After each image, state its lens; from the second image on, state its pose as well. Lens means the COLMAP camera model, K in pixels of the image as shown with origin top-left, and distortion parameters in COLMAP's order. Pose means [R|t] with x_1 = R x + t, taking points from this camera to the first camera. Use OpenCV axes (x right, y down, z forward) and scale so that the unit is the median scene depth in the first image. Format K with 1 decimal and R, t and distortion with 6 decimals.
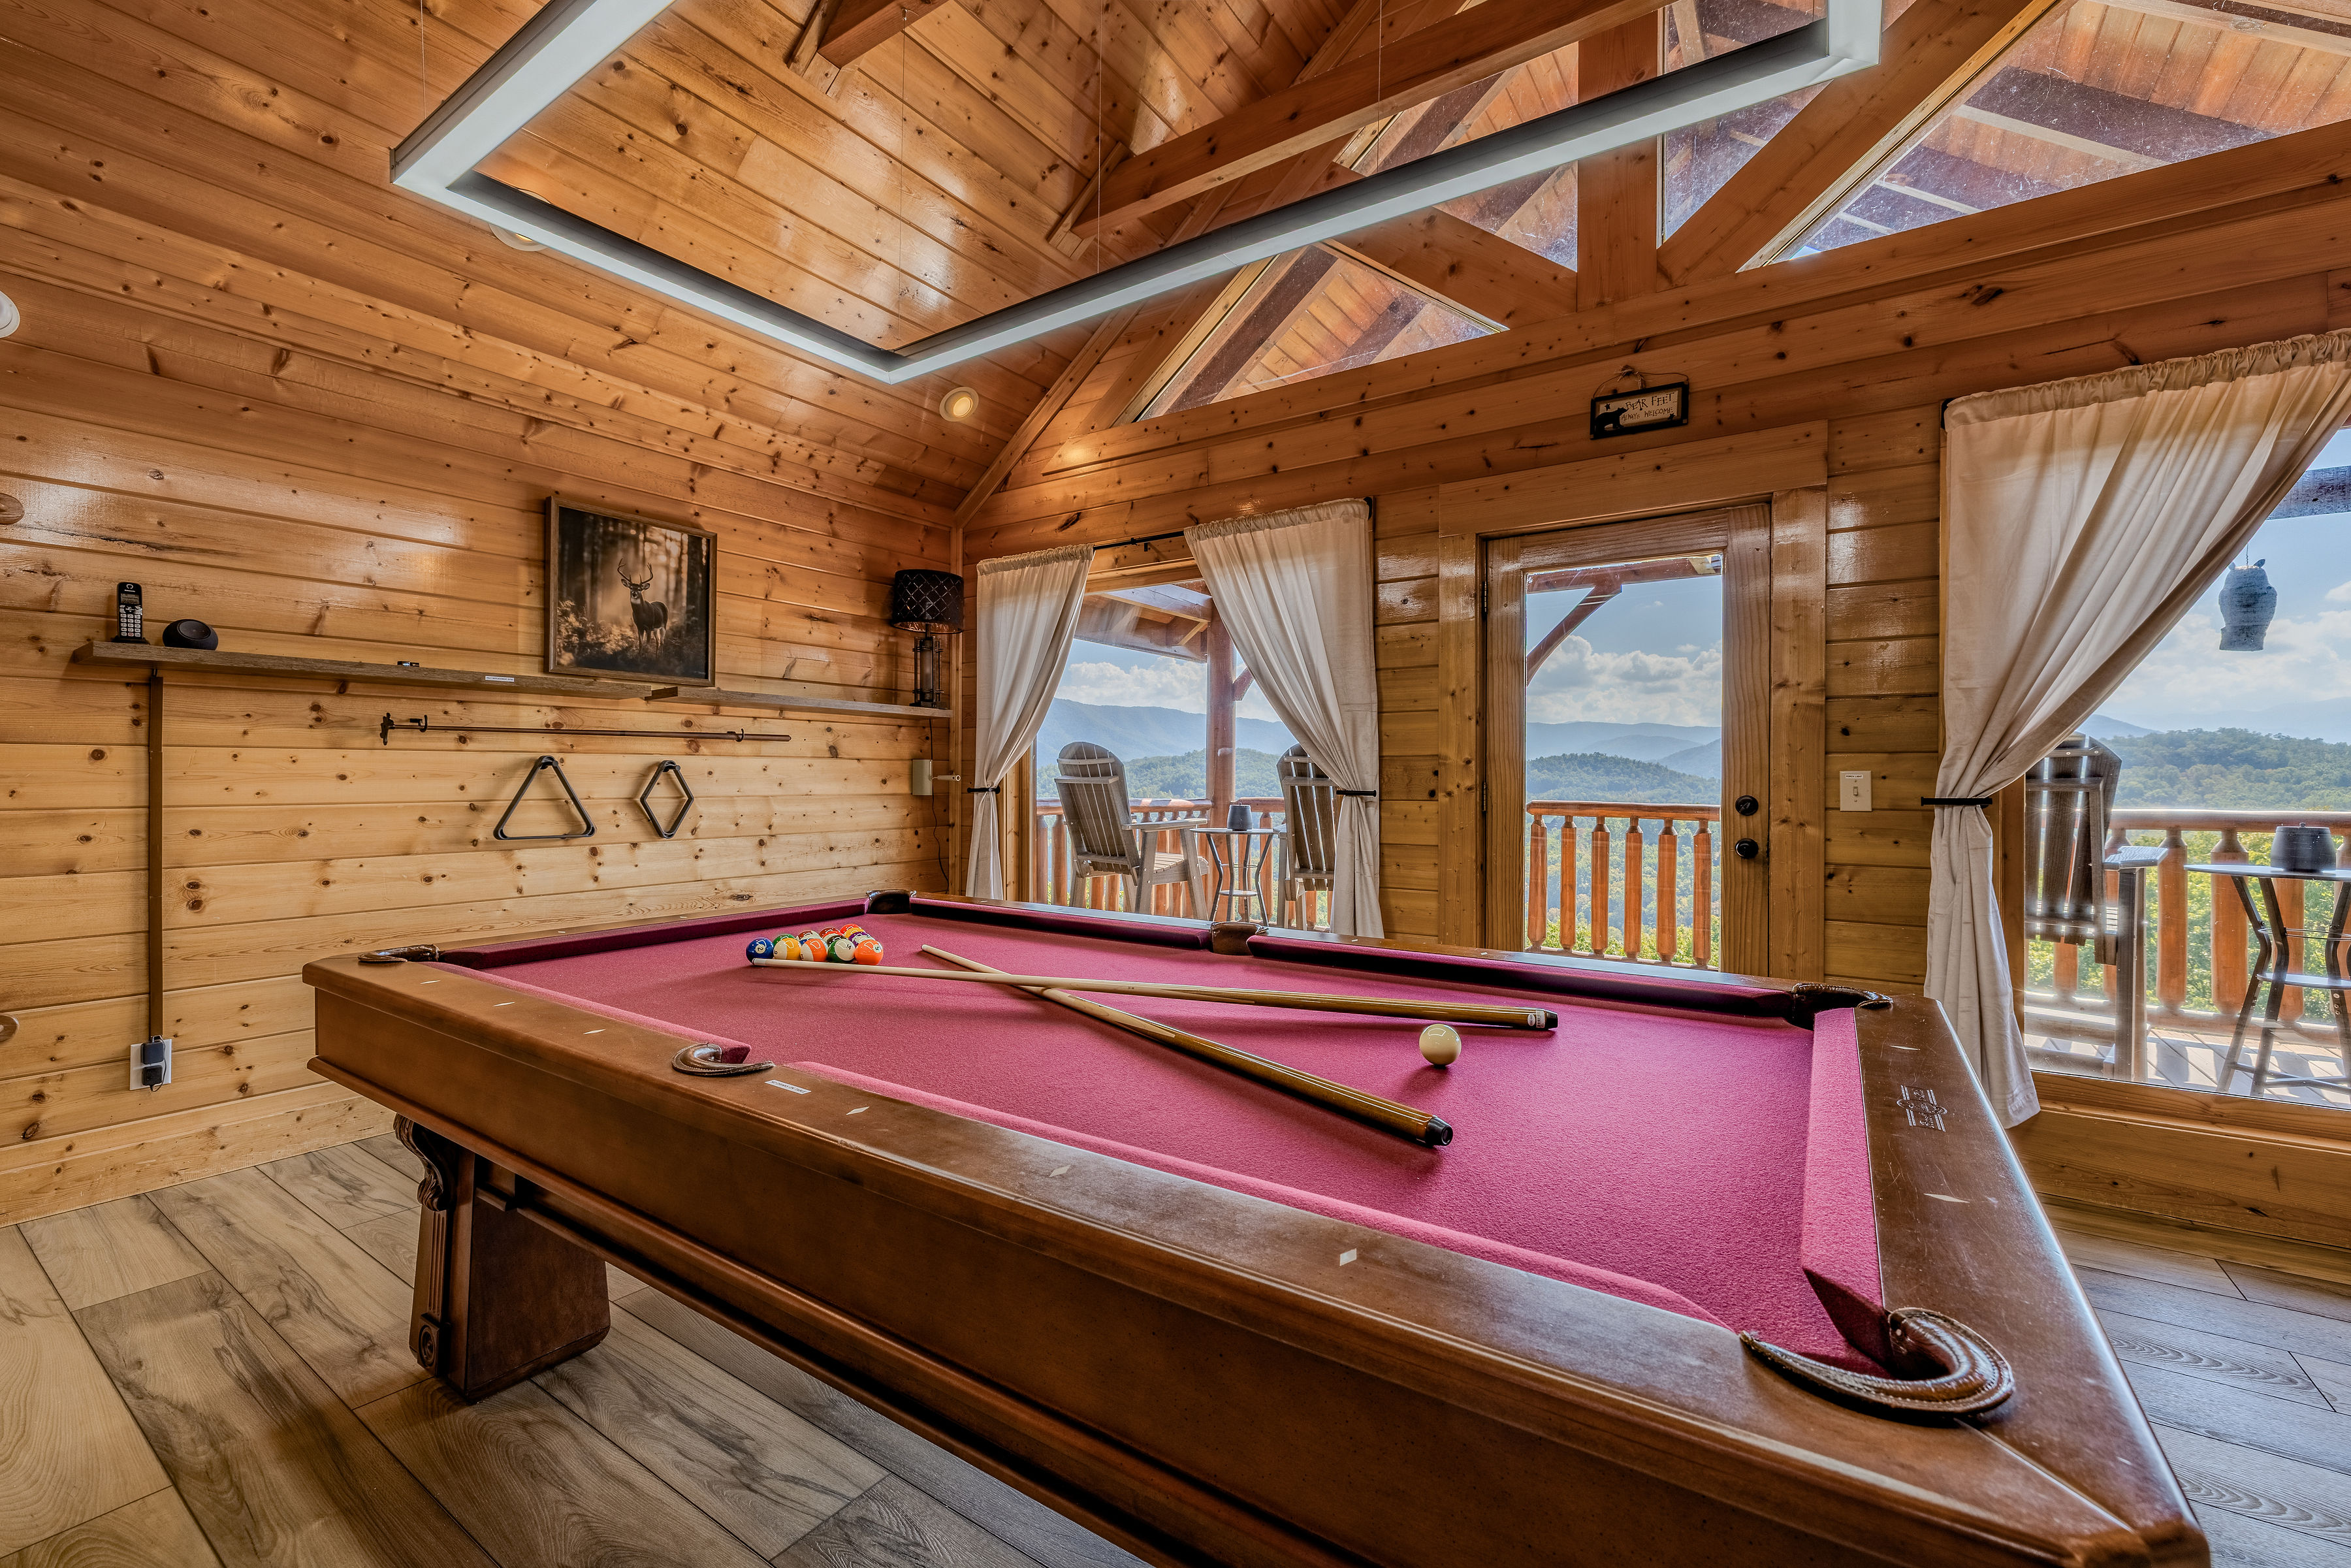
lens RADIAL K [[975.3, 0, 1172.8], [0, 975.3, 776.4], [0, 0, 1]] dist [0.002421, 0.000529]
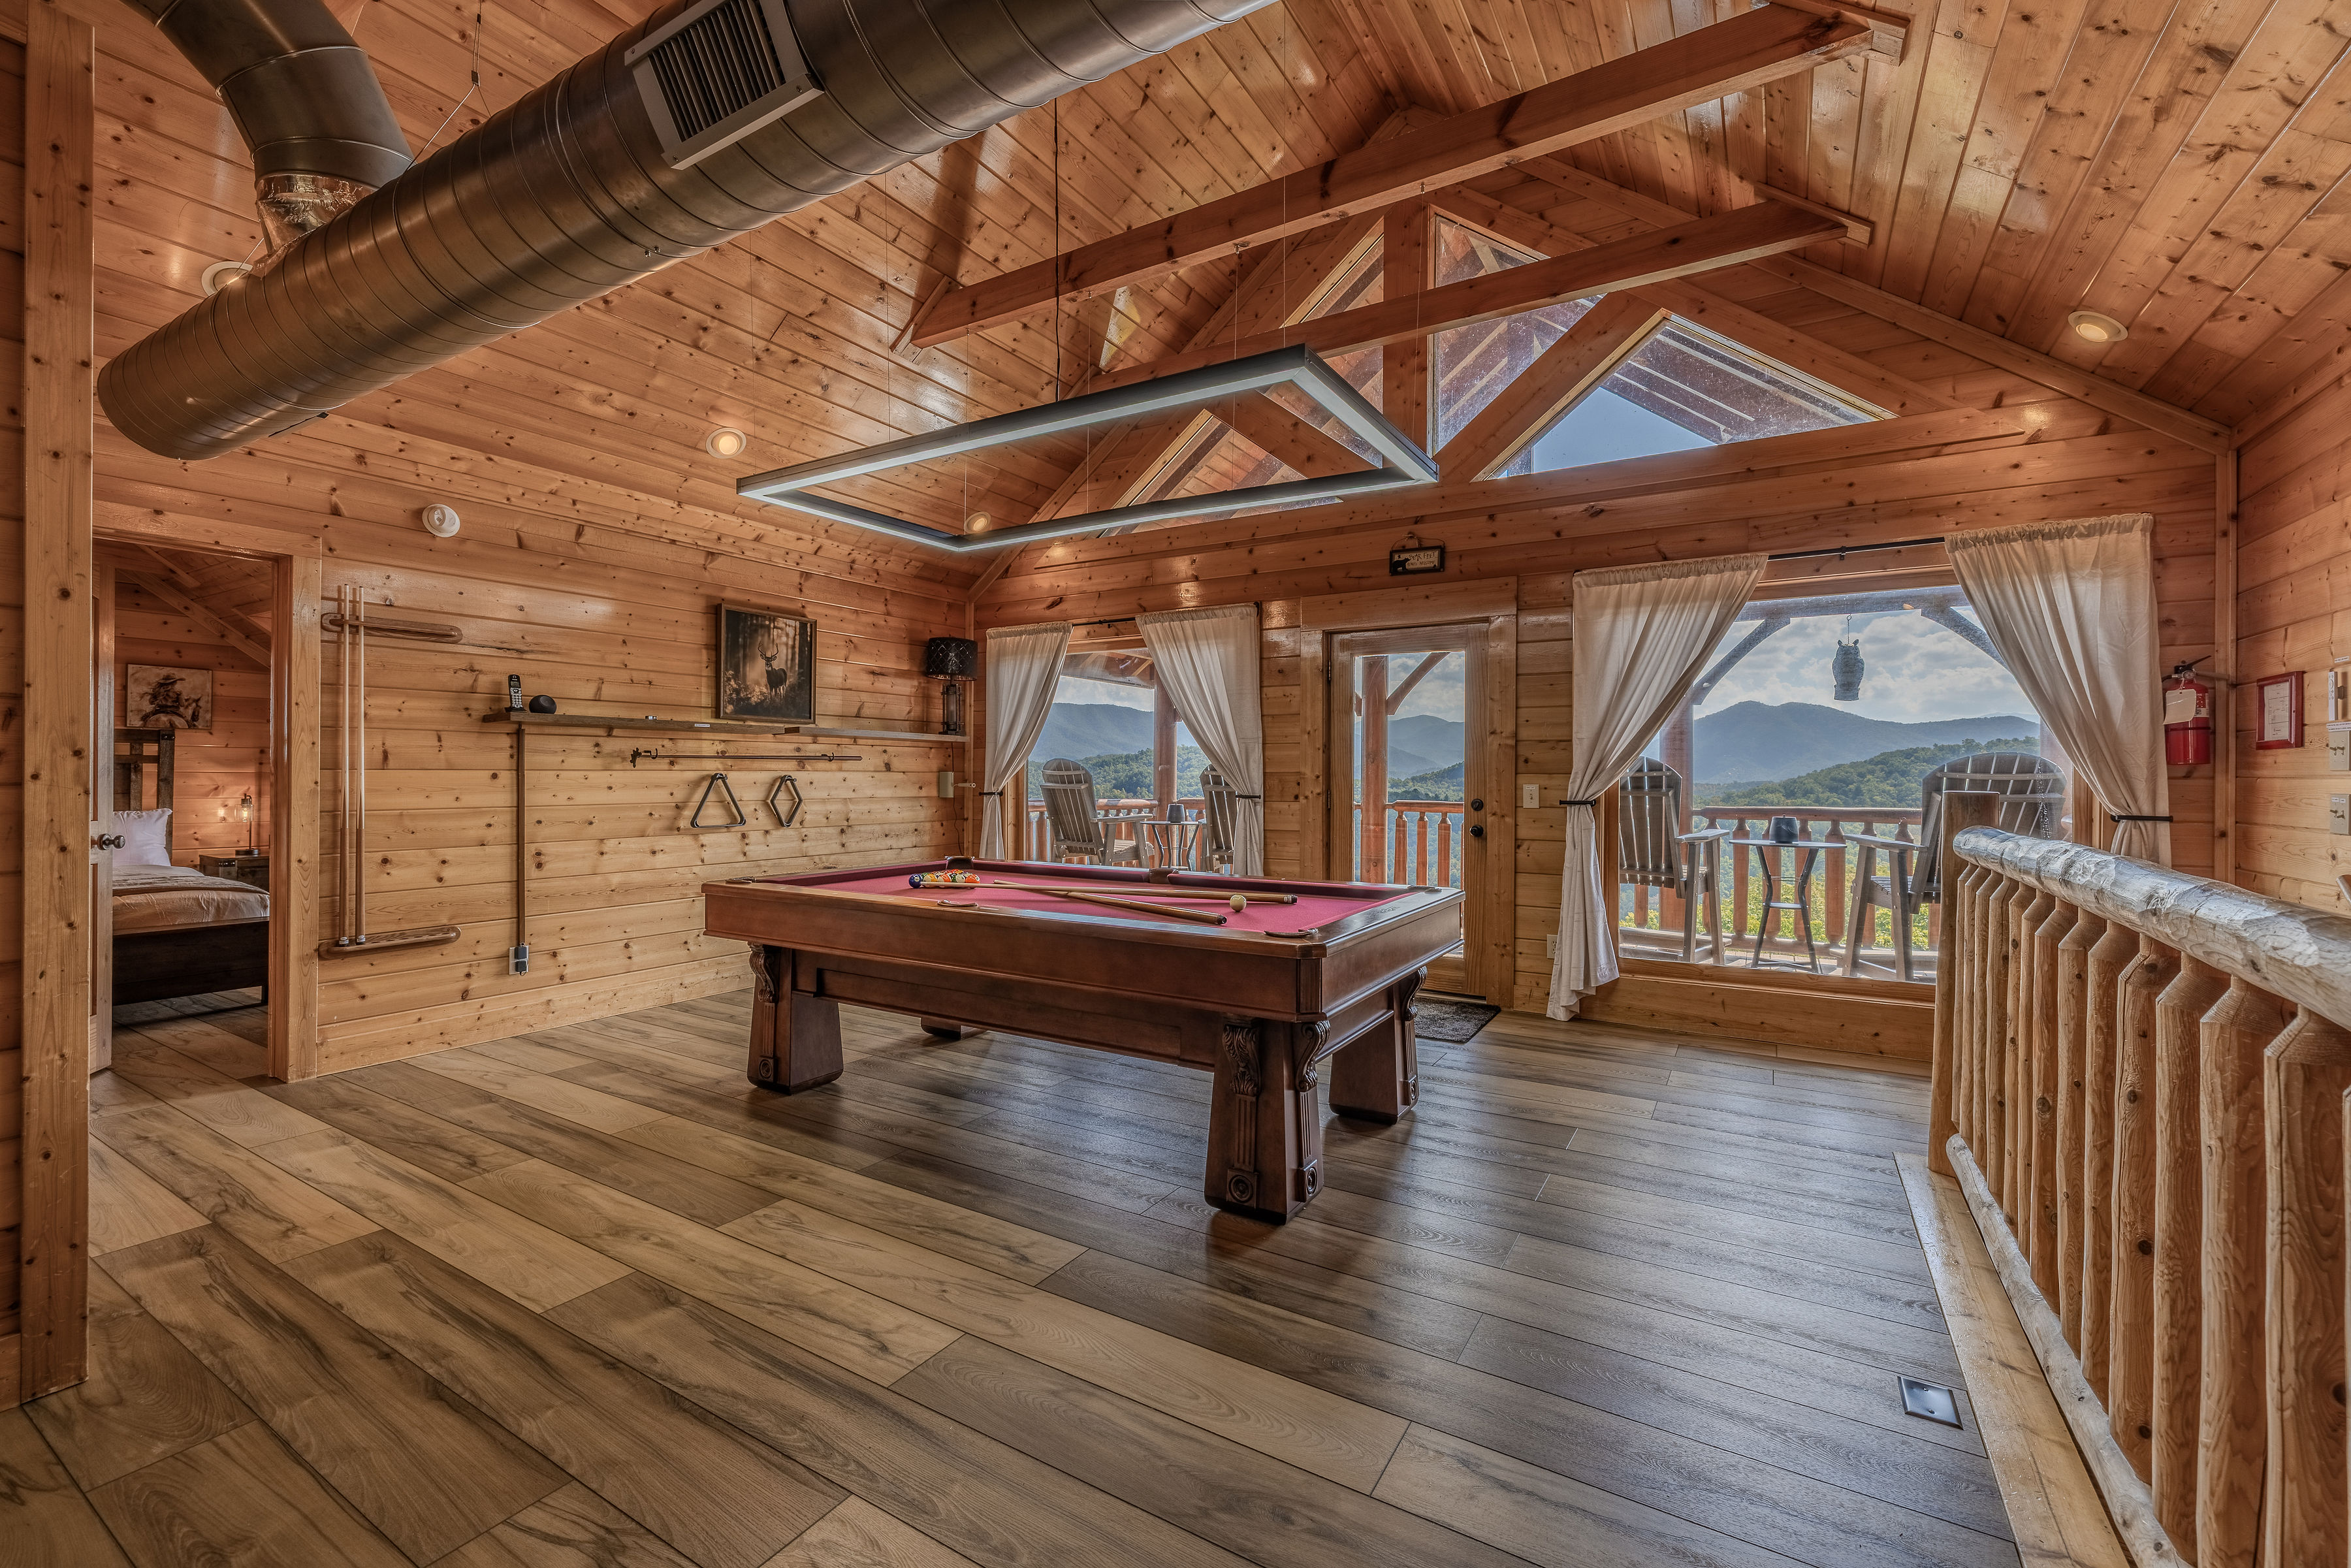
lens RADIAL K [[975.3, 0, 1172.8], [0, 975.3, 776.4], [0, 0, 1]] dist [0.002421, 0.000529]
pose [[0.998829, 0.000524, 0.048374, -0.003880], [-0.000618, 0.999998, 0.001933, -0.017879], [-0.048373, -0.001961, 0.998827, -0.528489]]
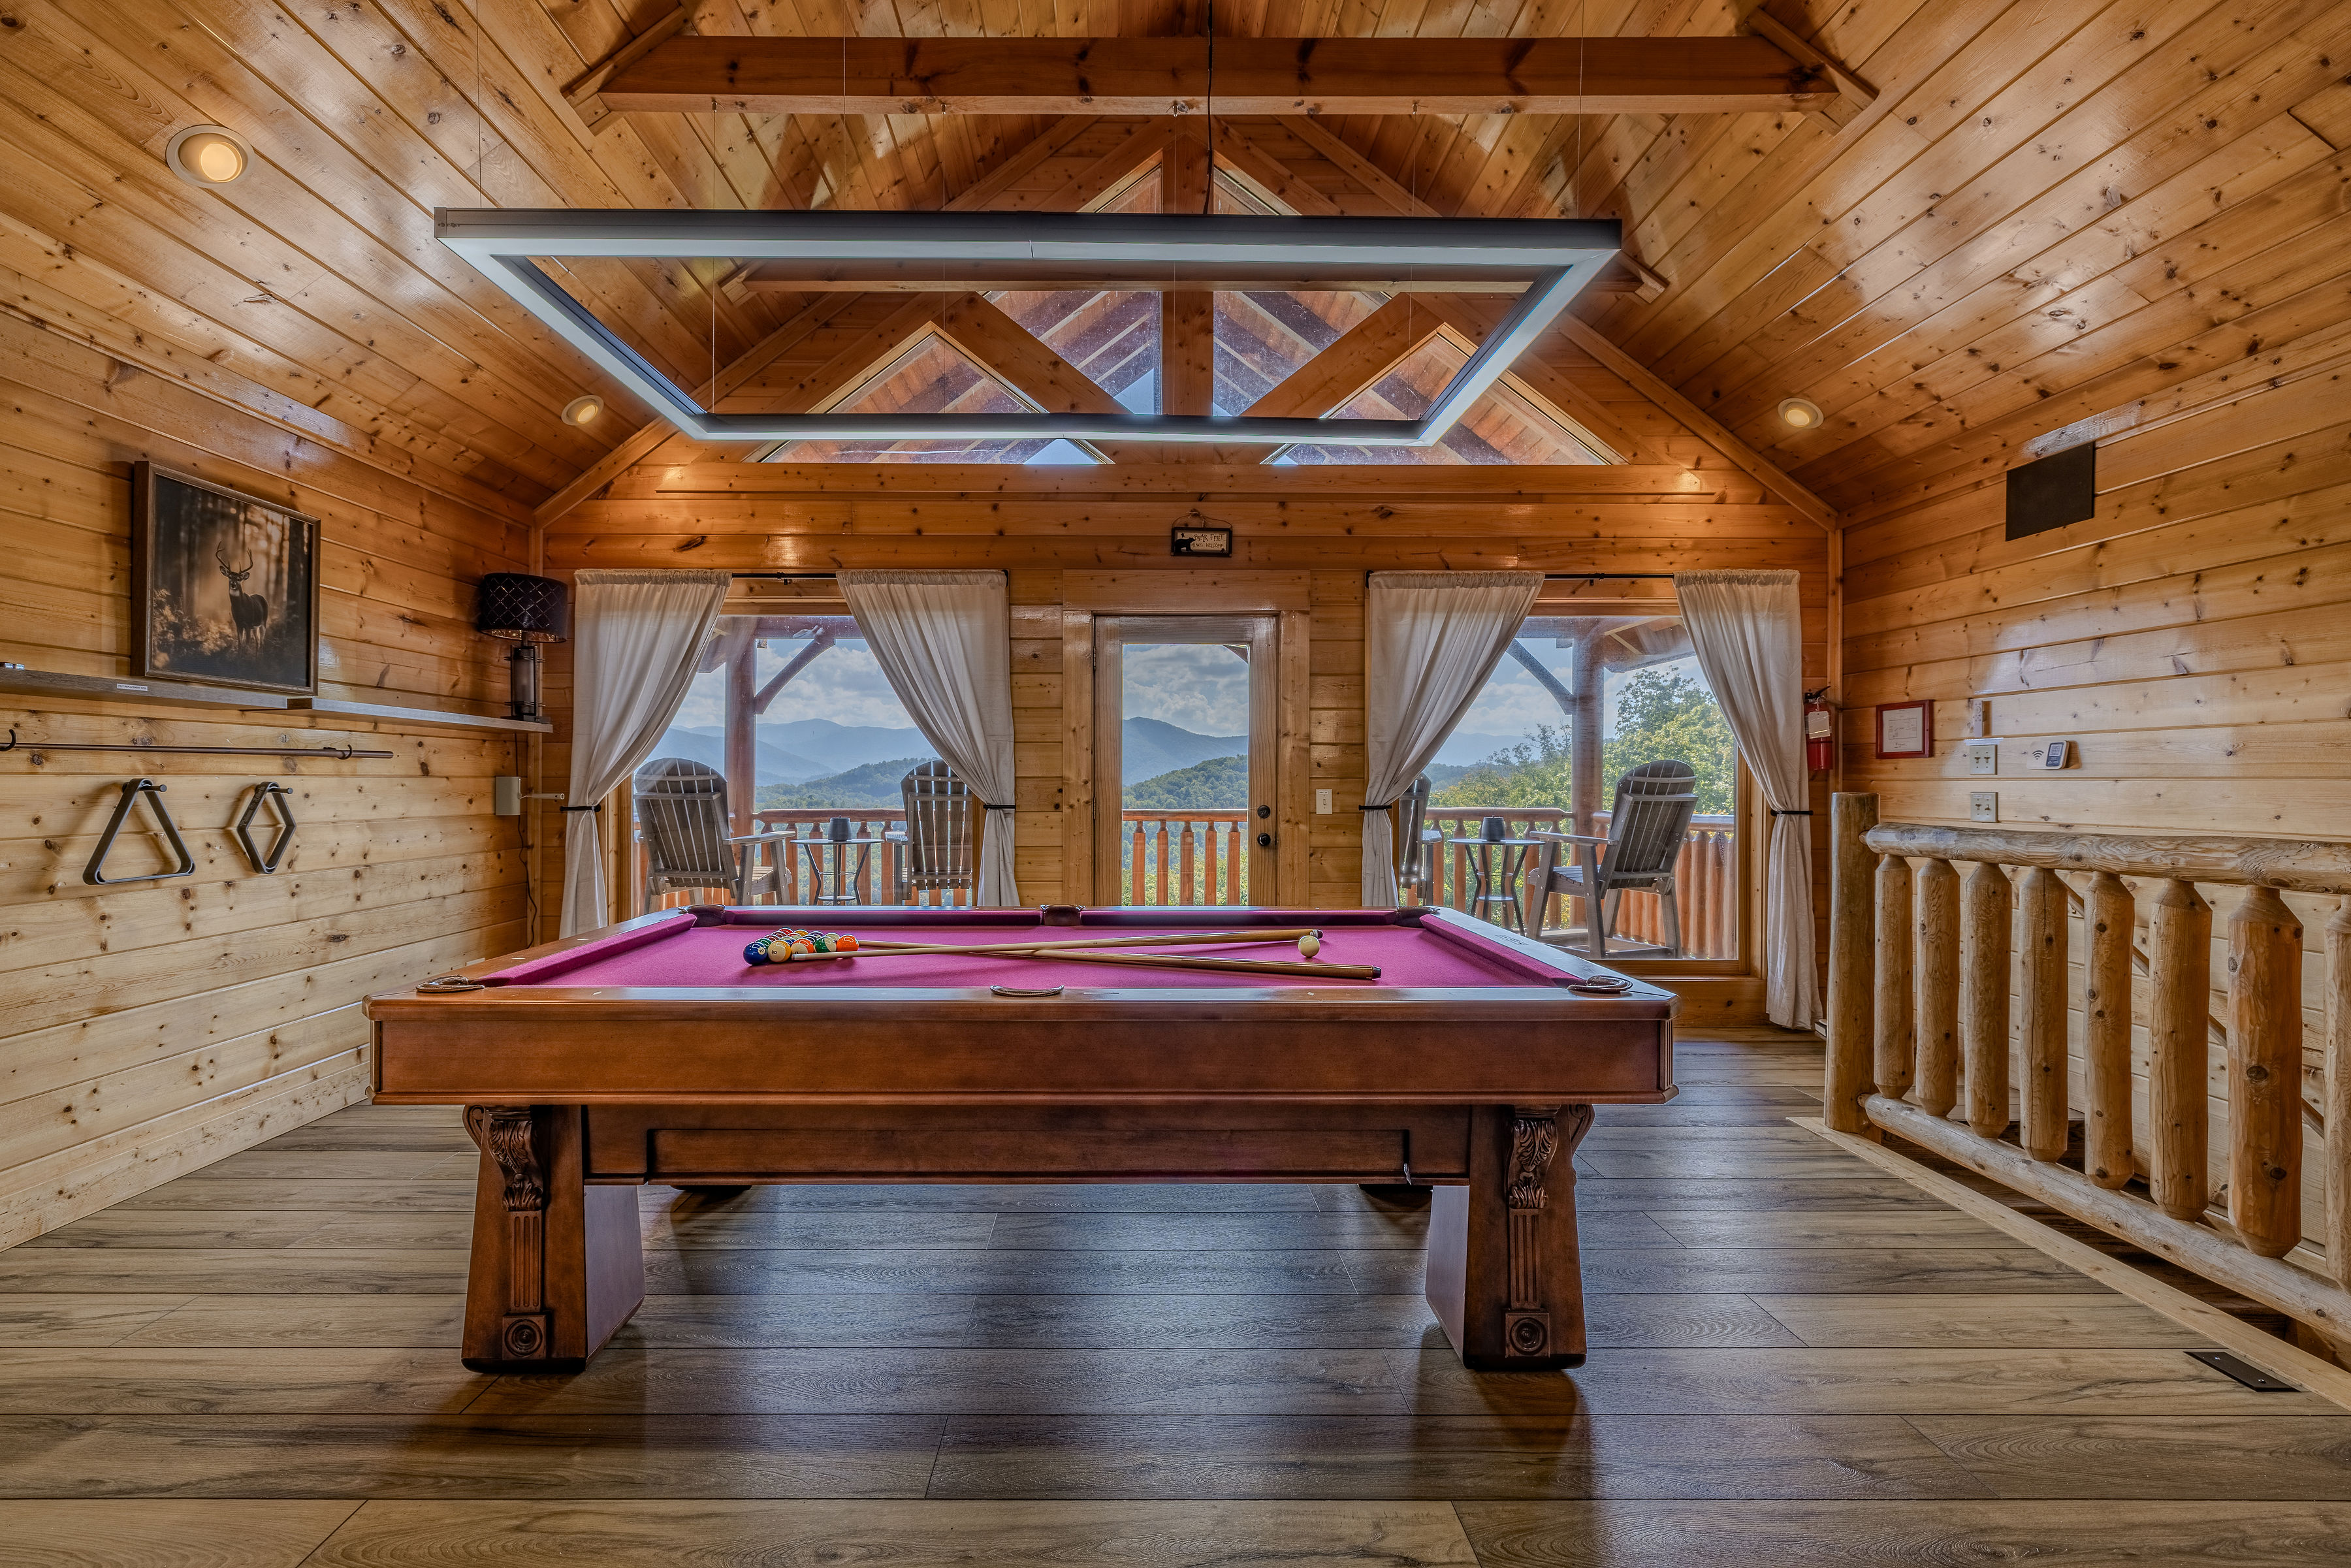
lens RADIAL K [[992.7, 0, 1122.1], [0, 992.7, 780.7], [0, 0, 1]] dist [0.000162, 0.000131]
pose [[0.825716, -0.001994, 0.564083, -0.406083], [0.001671, 0.999998, 0.001088, -0.017760], [-0.564084, 0.000044, 0.825717, -0.138247]]
